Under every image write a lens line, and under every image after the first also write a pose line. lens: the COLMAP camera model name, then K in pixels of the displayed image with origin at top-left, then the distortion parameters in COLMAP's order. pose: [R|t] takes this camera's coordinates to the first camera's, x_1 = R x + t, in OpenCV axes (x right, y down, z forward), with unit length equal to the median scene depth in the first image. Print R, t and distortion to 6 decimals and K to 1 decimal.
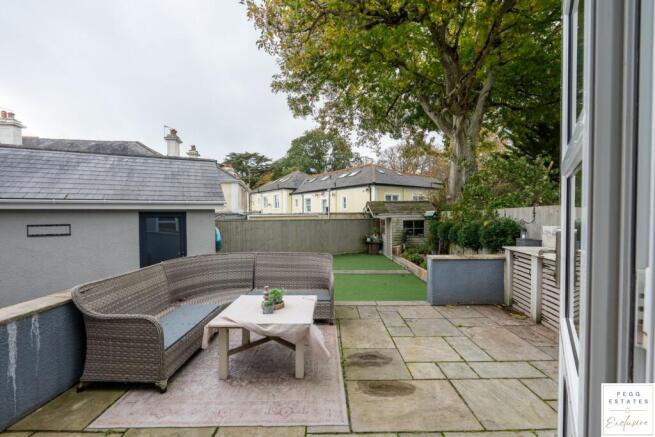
lens RADIAL K [[290.4, 0, 330.1], [0, 290.4, 216.8], [0, 0, 1]] dist [-0.012326, -0.000261]
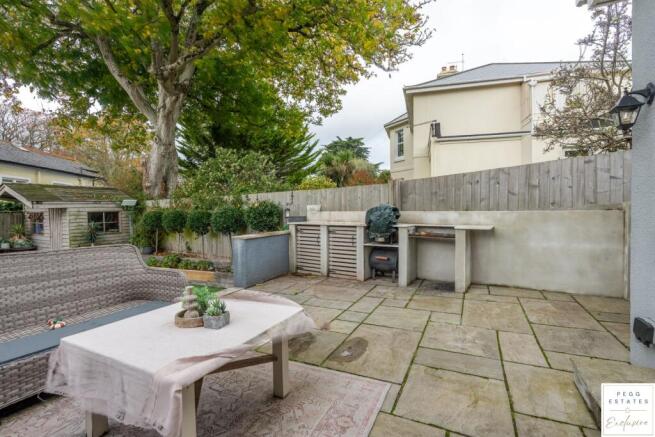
lens RADIAL K [[290.4, 0, 346.2], [0, 290.4, 215.5], [0, 0, 1]] dist [-0.012326, -0.000261]
pose [[0.422854, -0.021493, 0.905943, -0.367497], [0.017496, 0.999726, 0.015551, 0.062725], [-0.906029, 0.009275, 0.423114, 0.310808]]
